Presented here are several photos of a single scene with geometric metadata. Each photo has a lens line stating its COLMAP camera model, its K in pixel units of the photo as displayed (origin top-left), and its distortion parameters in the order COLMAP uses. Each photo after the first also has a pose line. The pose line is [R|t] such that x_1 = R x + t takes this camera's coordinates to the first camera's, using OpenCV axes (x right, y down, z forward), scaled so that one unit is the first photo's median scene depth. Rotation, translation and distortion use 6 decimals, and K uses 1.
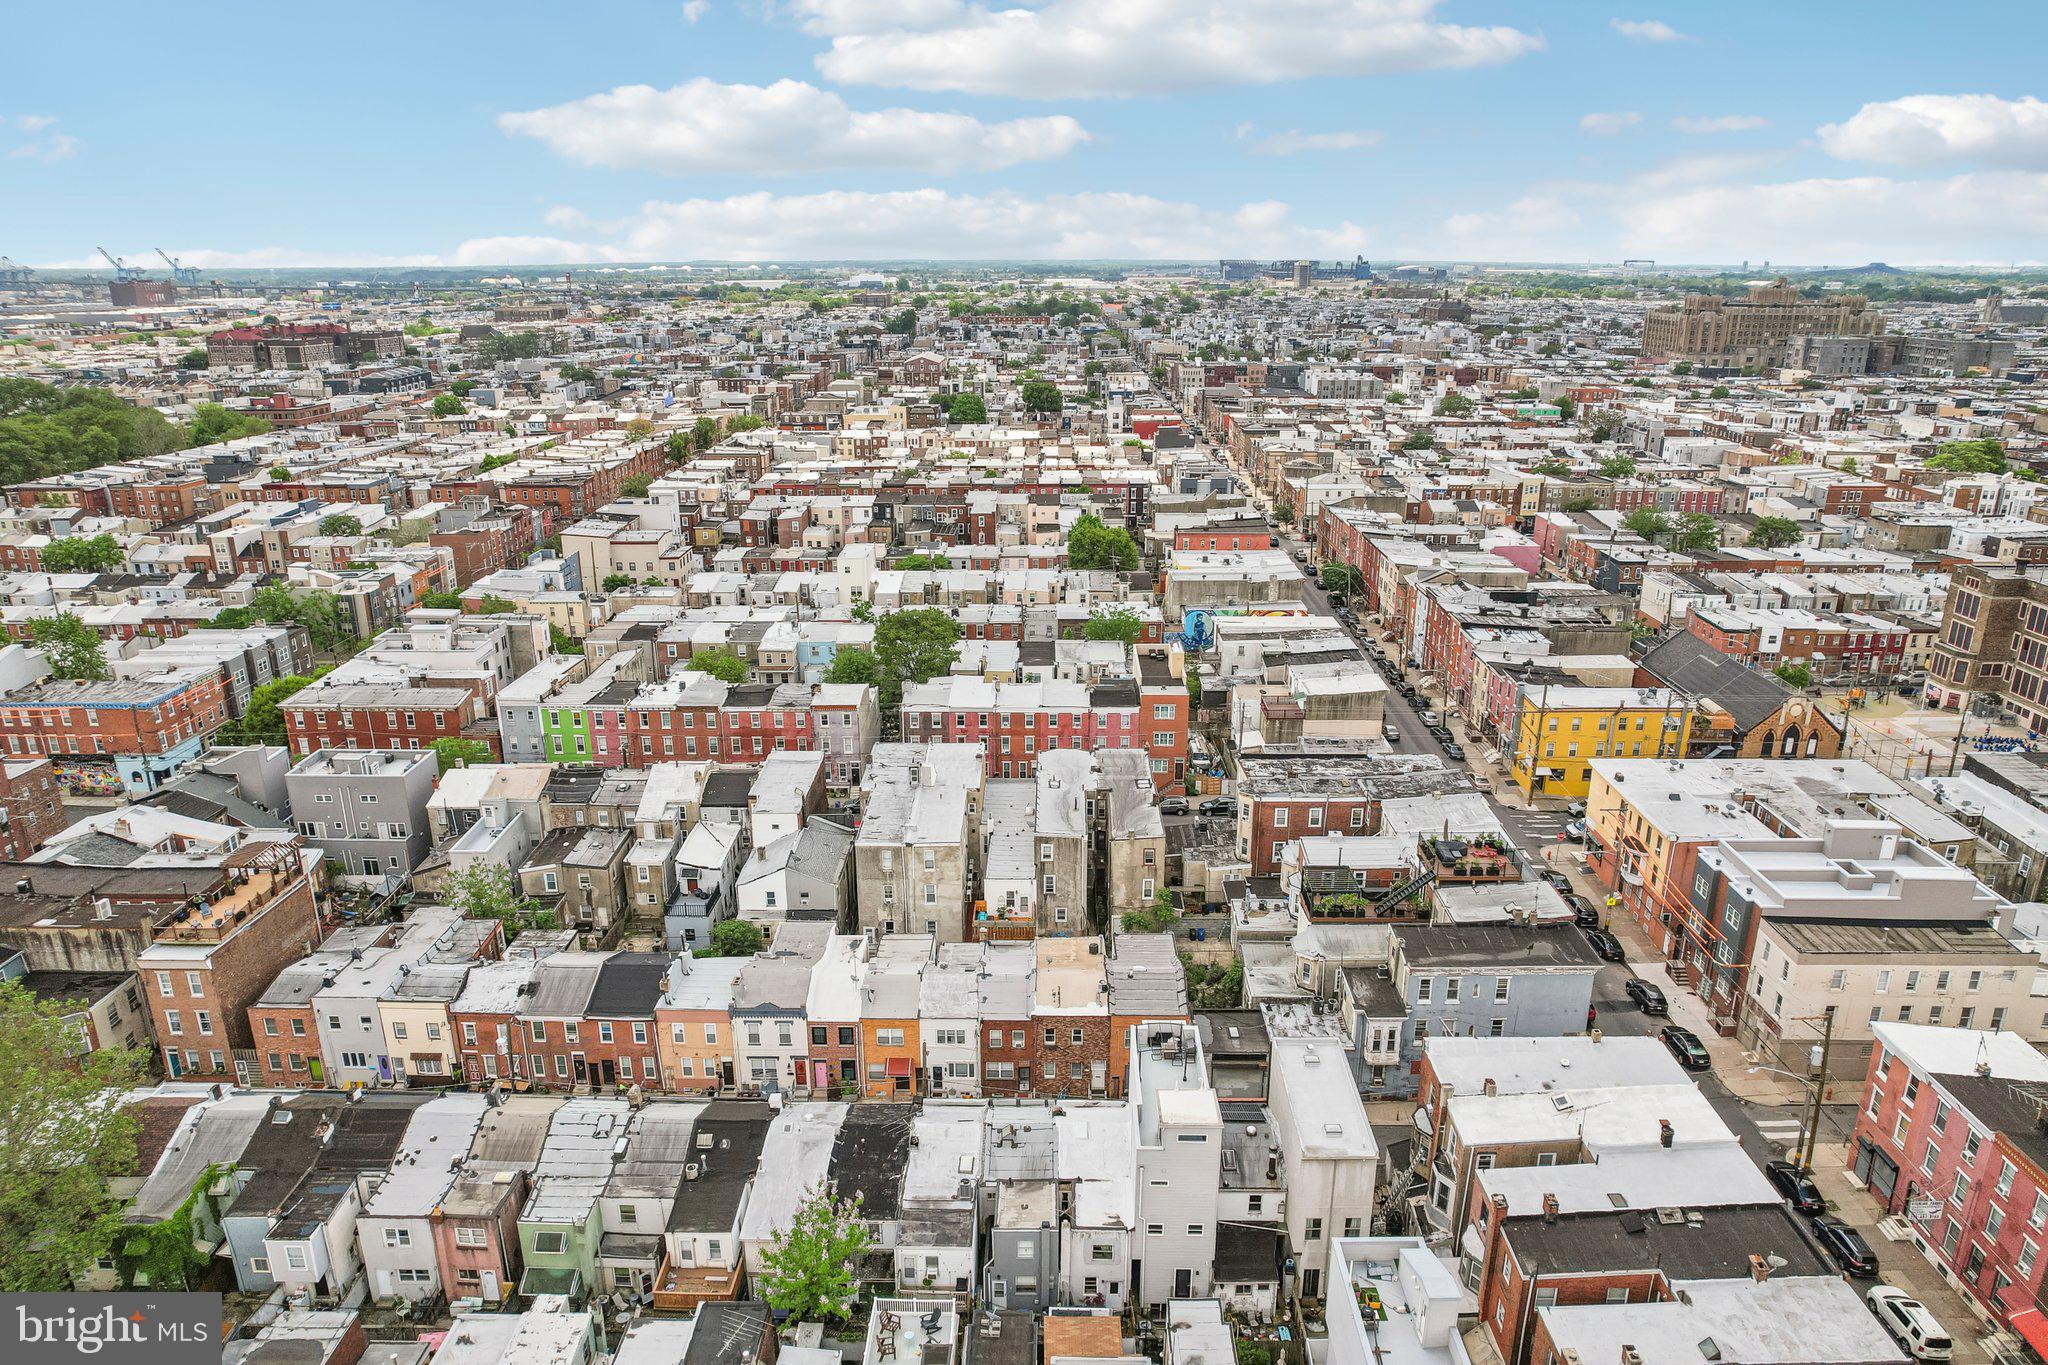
lens RADIAL K [[1317.9, 0, 1031.3], [0, 1317.9, 682.9], [0, 0, 1]] dist [-0.085183, 0.075864]
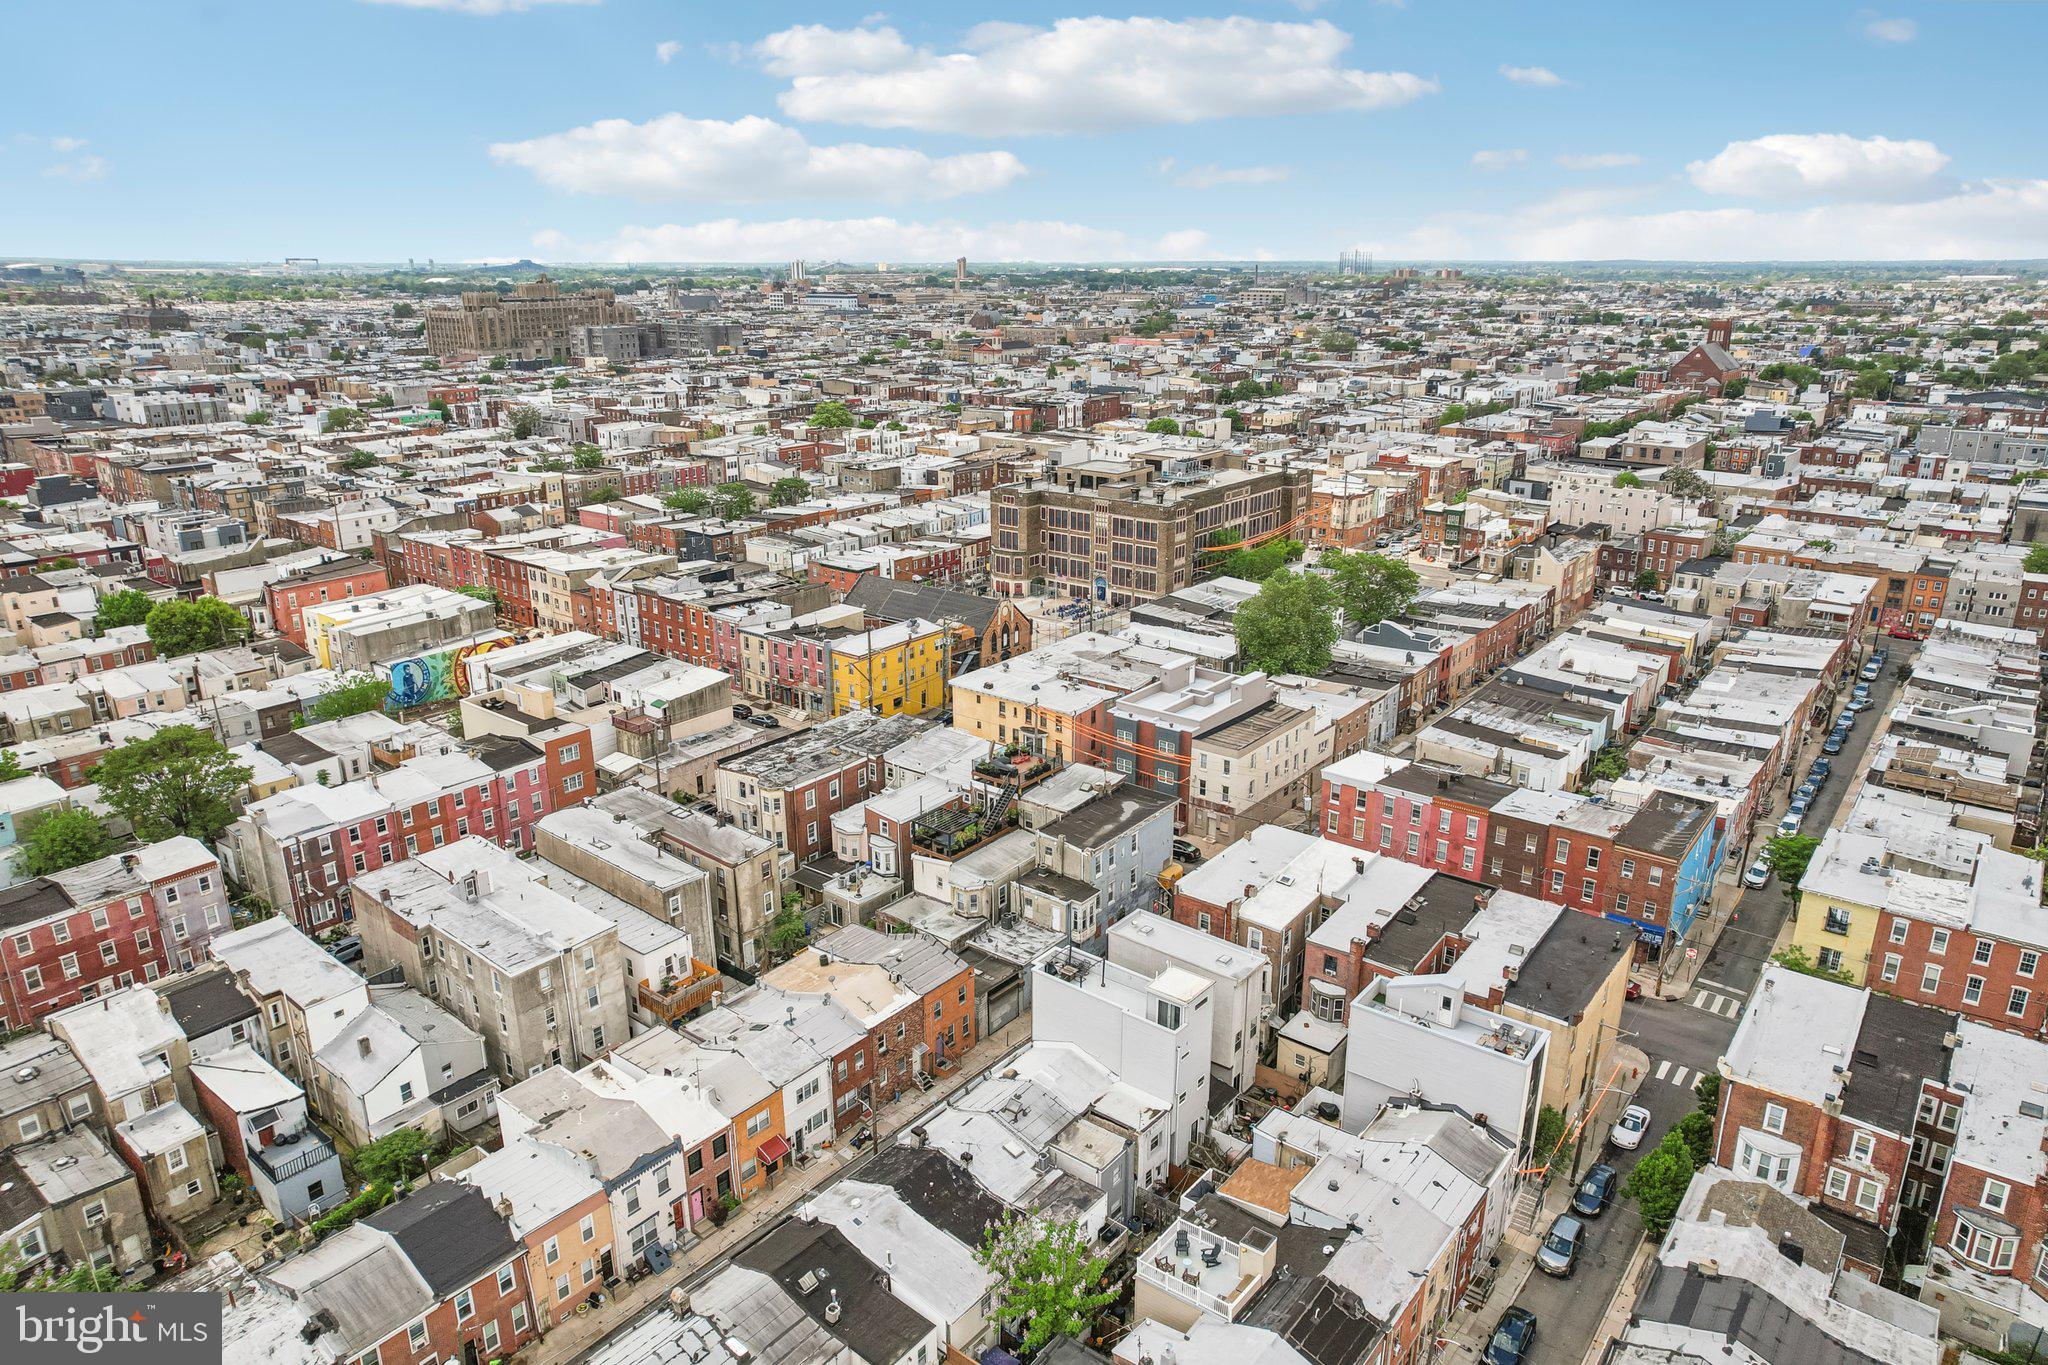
lens RADIAL K [[1329.6, 0, 1033.0], [0, 1329.6, 681.8], [0, 0, 1]] dist [-0.057314, 0.038615]
pose [[0.598753, -0.240620, 0.763935, -0.612798], [0.243534, 0.963340, 0.112551, -0.079307], [-0.763011, 0.118654, 0.635402, 0.236972]]
